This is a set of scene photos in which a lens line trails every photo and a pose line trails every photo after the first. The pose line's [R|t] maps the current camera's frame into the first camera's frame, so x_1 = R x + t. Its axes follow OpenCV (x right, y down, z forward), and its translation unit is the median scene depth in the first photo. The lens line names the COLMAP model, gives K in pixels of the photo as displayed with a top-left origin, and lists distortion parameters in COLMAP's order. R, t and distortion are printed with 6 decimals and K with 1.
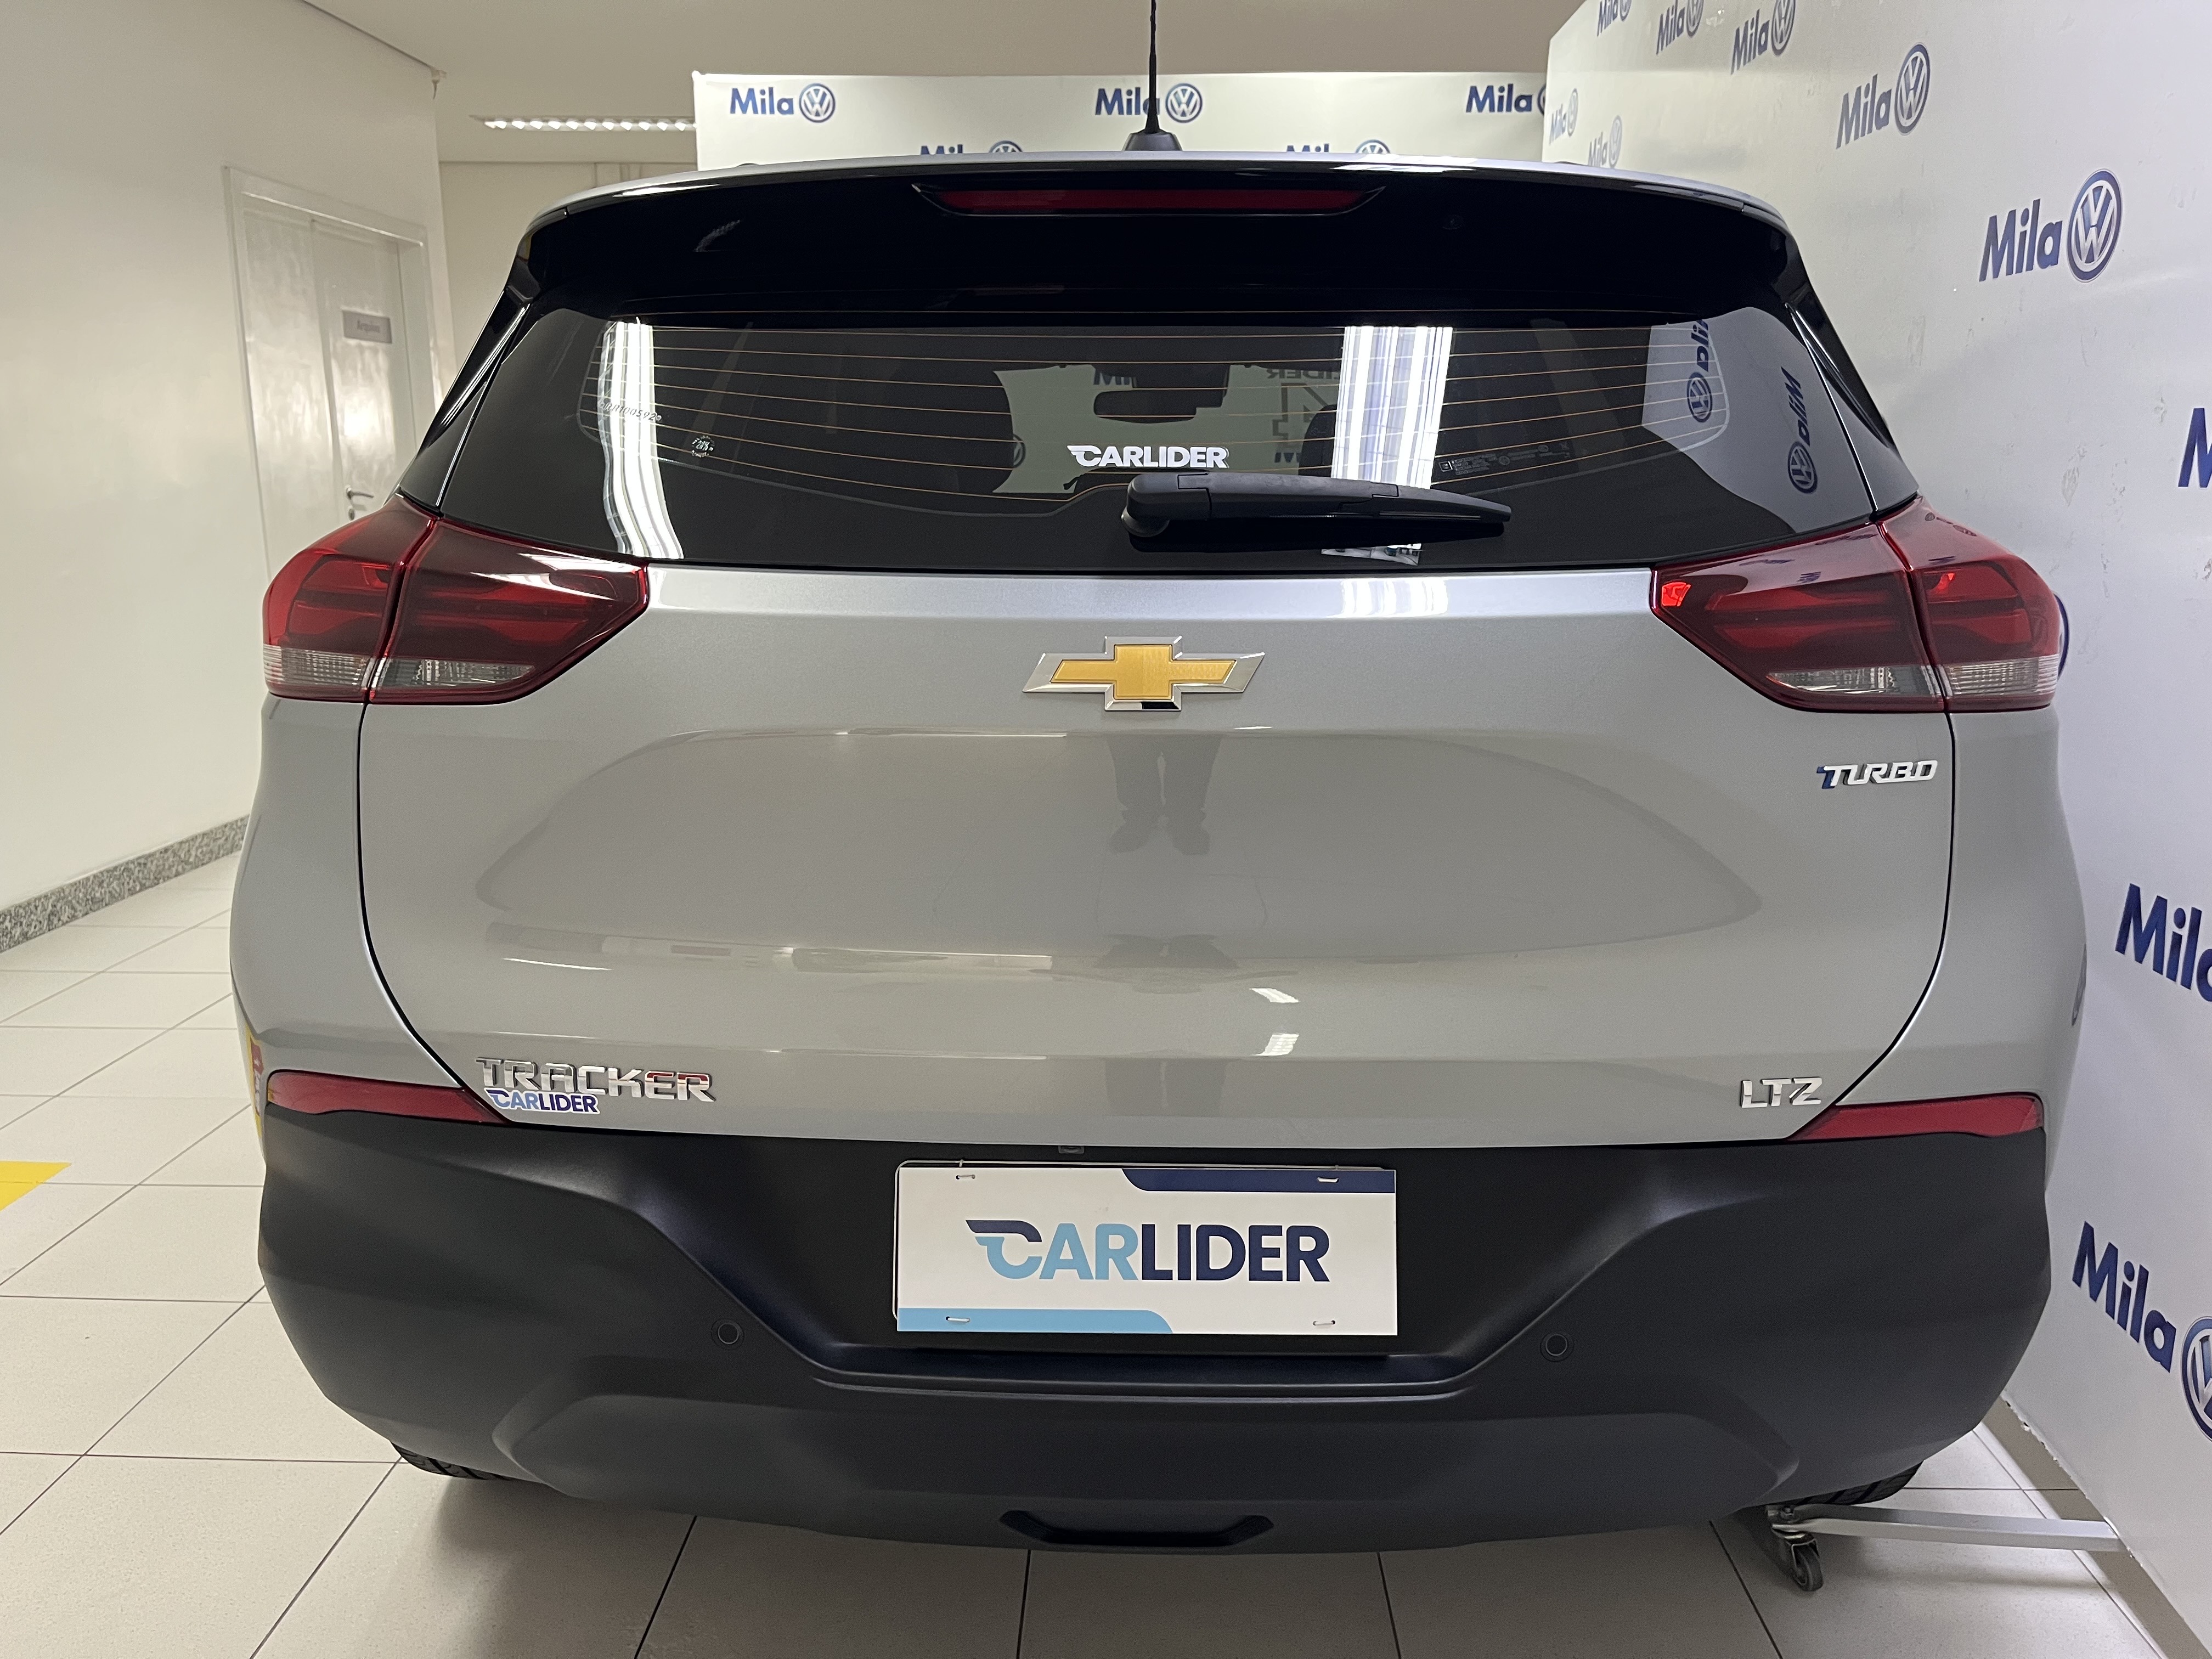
lens RADIAL K [[1669.2, 0, 1106.0], [0, 1669.2, 829.5], [0, 0, 1]] dist [0.027075, -0.002382]
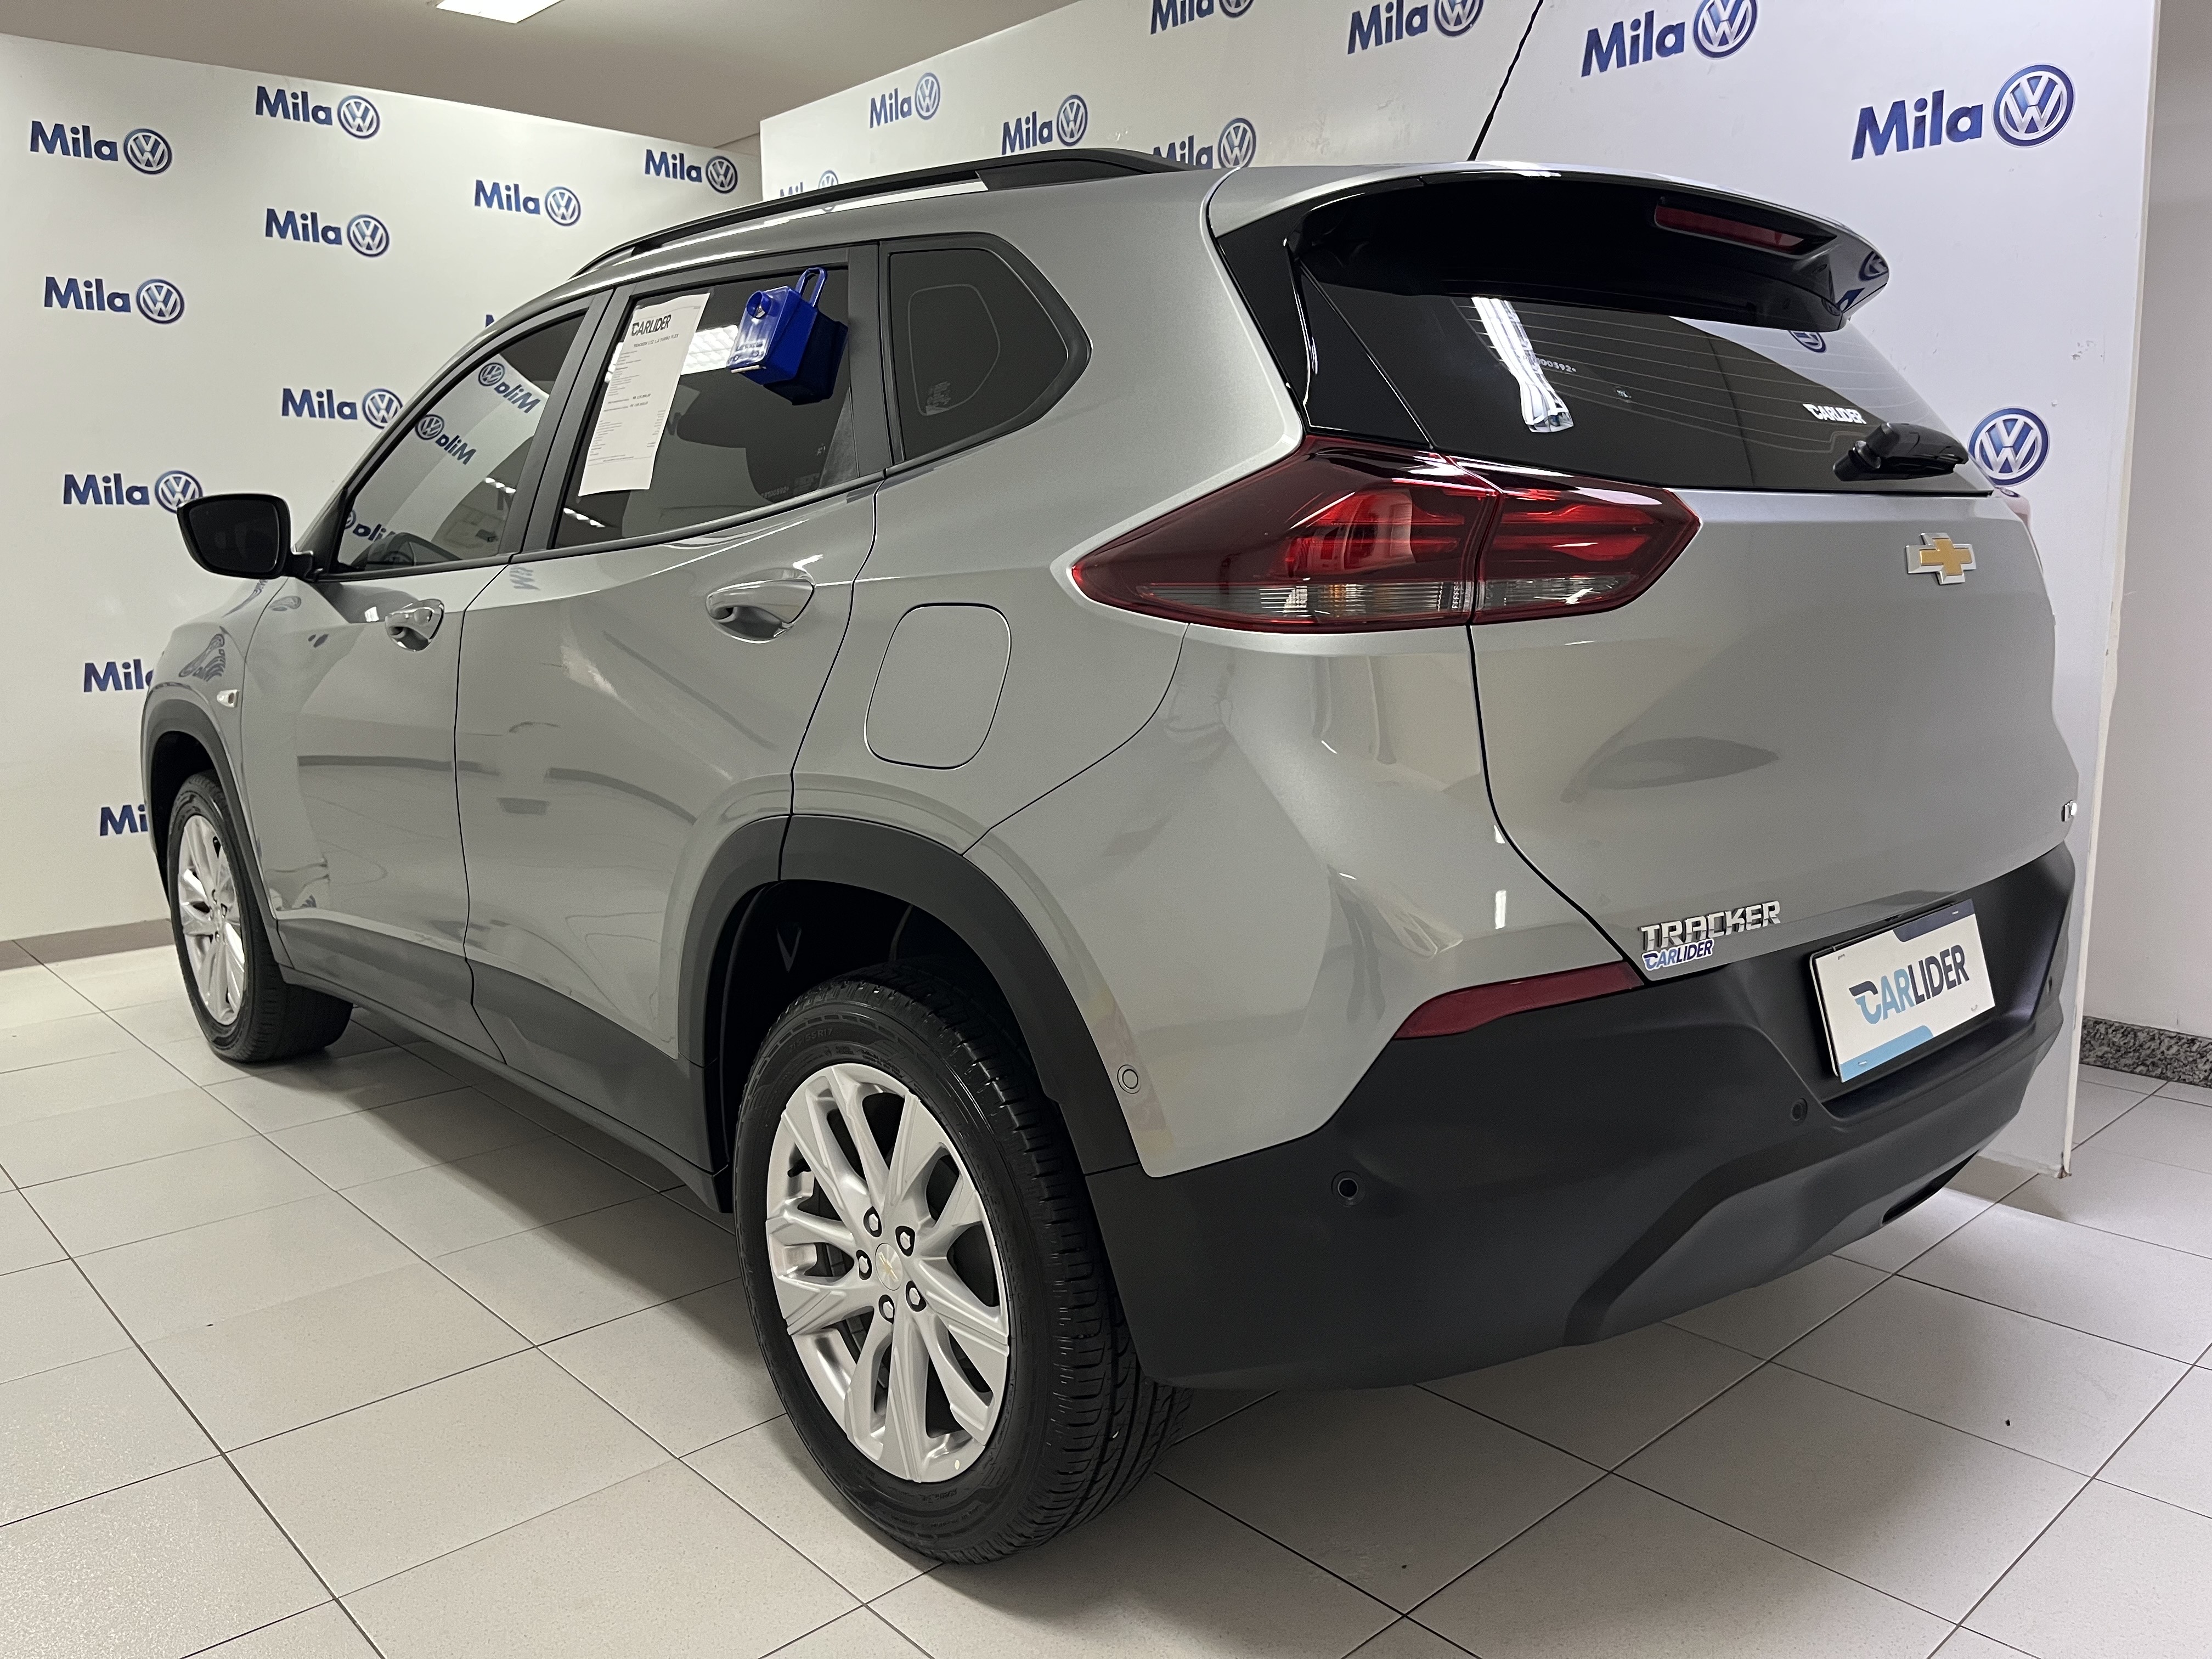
lens RADIAL K [[1669.2, 0, 1106.0], [0, 1669.2, 829.5], [0, 0, 1]] dist [0.027075, -0.002382]
pose [[0.720508, -0.126337, 0.681841, -1.382909], [0.161256, 0.986834, 0.012449, 0.001286], [-0.674437, 0.100981, 0.731395, 0.421095]]
